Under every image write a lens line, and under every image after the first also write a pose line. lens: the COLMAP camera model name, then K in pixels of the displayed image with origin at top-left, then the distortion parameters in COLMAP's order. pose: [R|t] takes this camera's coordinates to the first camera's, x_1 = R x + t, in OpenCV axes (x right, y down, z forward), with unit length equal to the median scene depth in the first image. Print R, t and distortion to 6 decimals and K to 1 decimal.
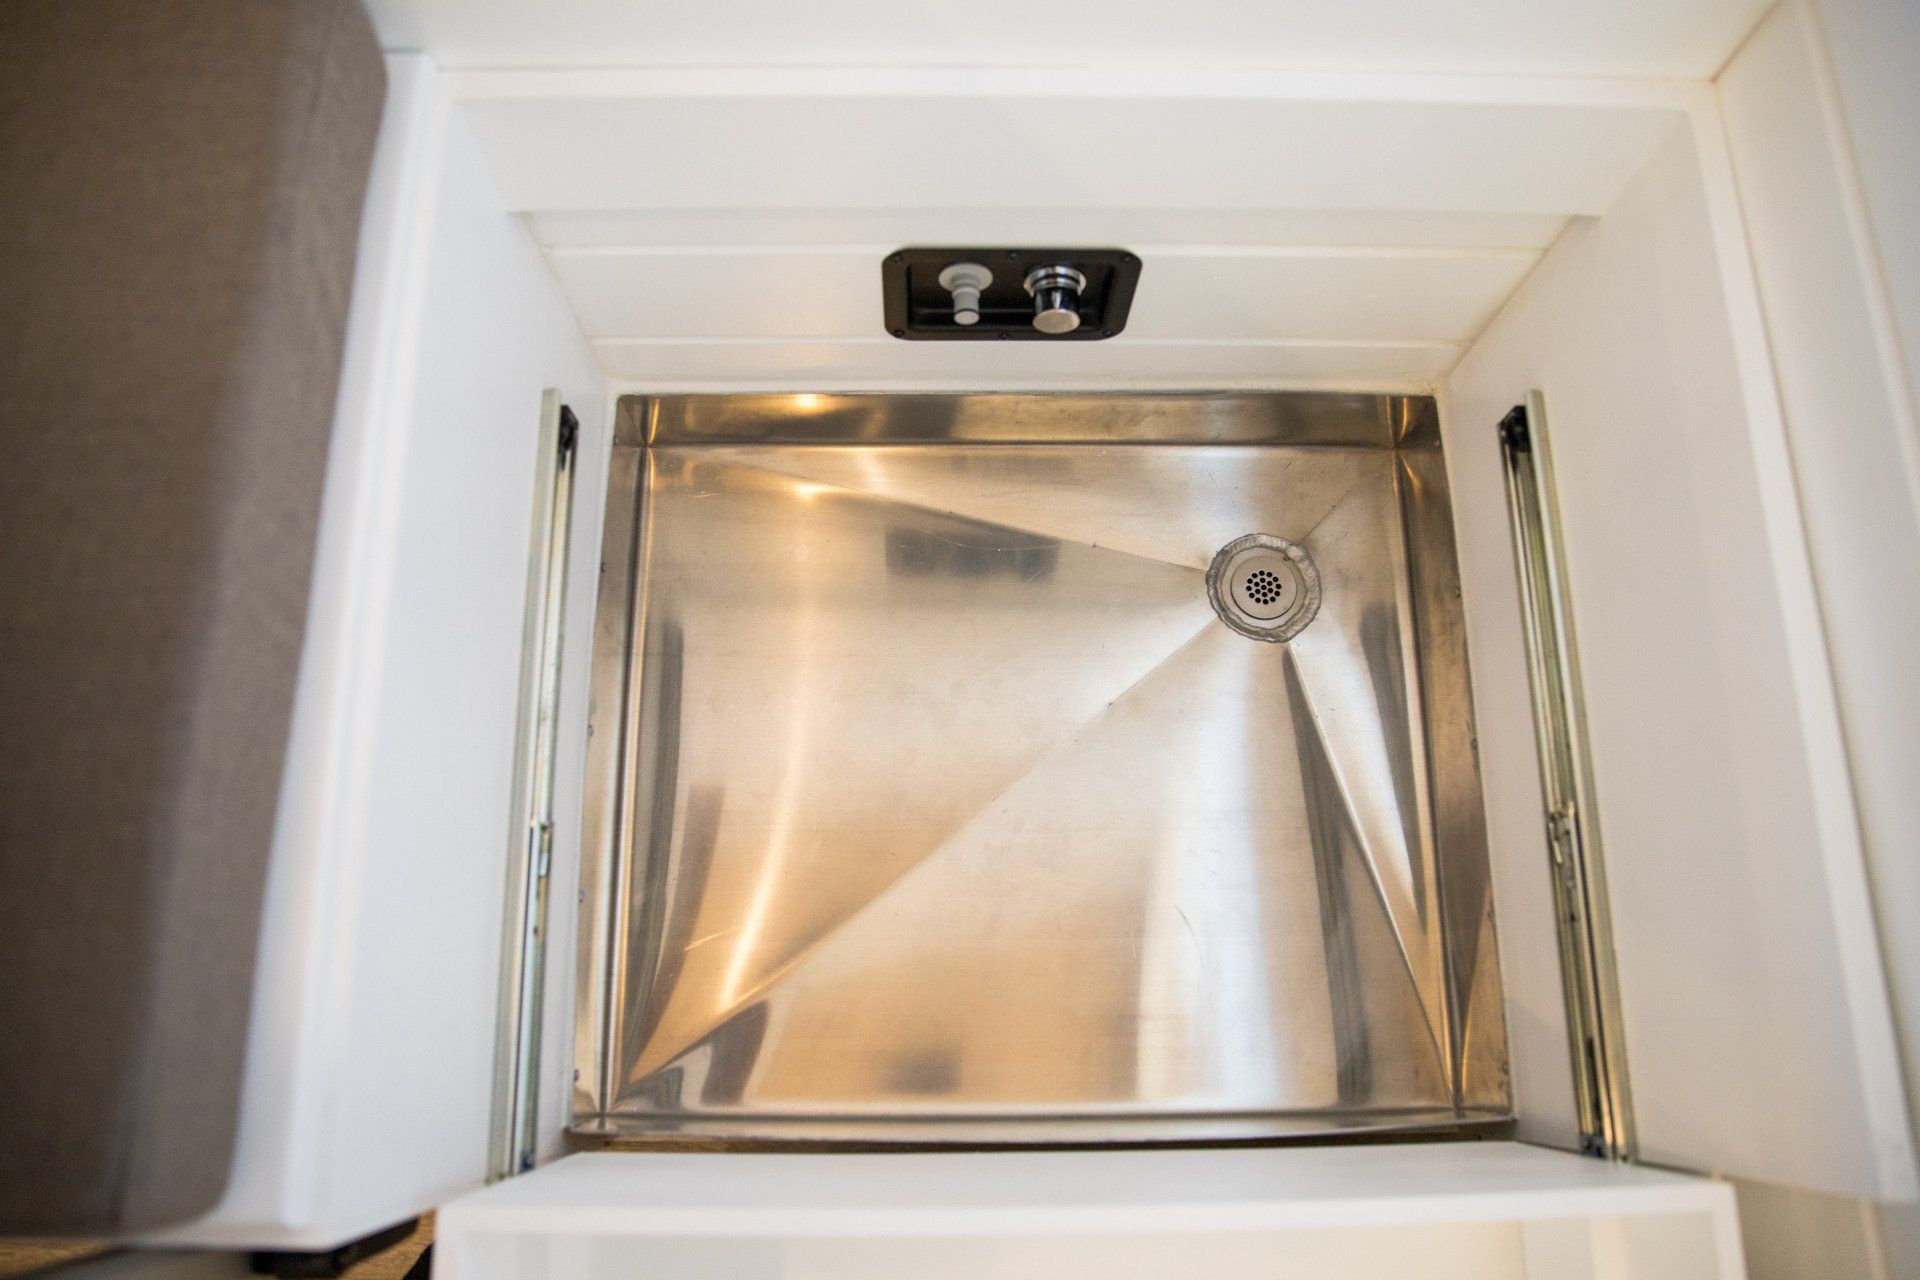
lens RADIAL K [[1377.0, 0, 960.0], [0, 1377.0, 640.0], [0, 0, 1]] dist [-0.110777, 0.073568]
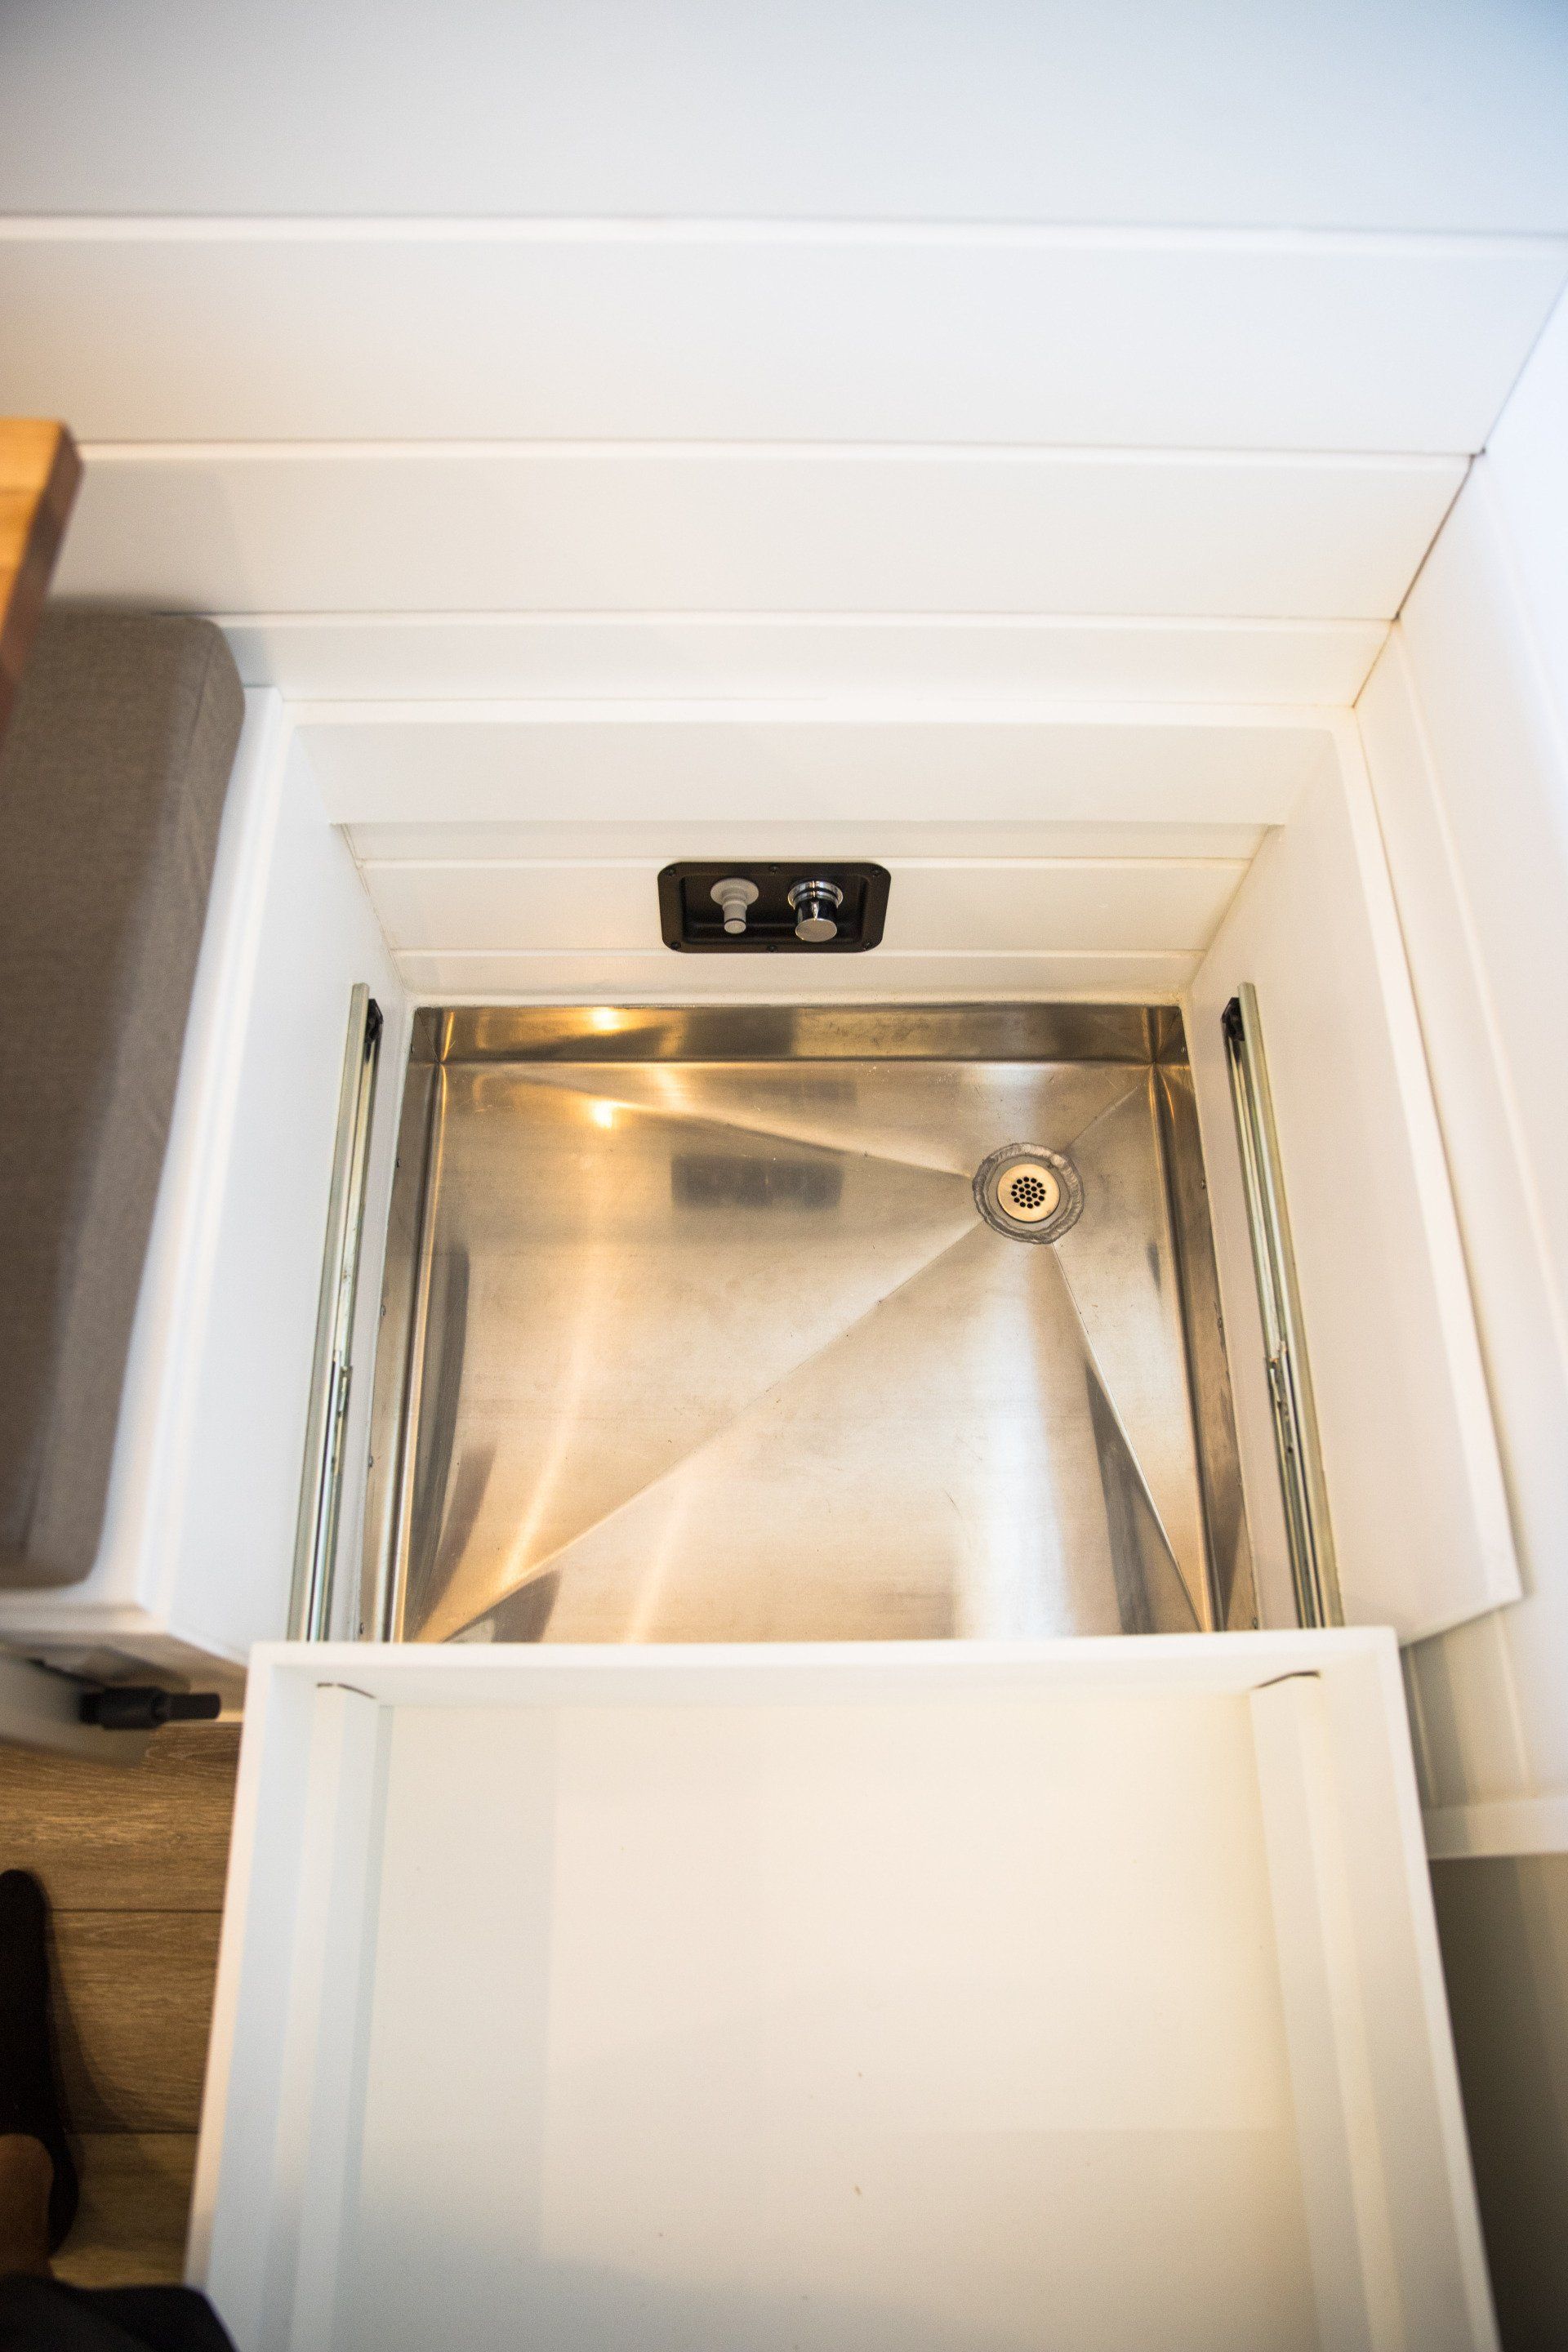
lens RADIAL K [[1588.1, 0, 784.0], [0, 1588.1, 1176.0], [0, 0, 1]] dist [-0.114189, 0.071941]
pose [[0.999992, -0.003450, 0.001879, 0.038889], [0.003672, 0.990846, -0.134950, 0.128338], [-0.001396, 0.134956, 0.990851, -0.227033]]
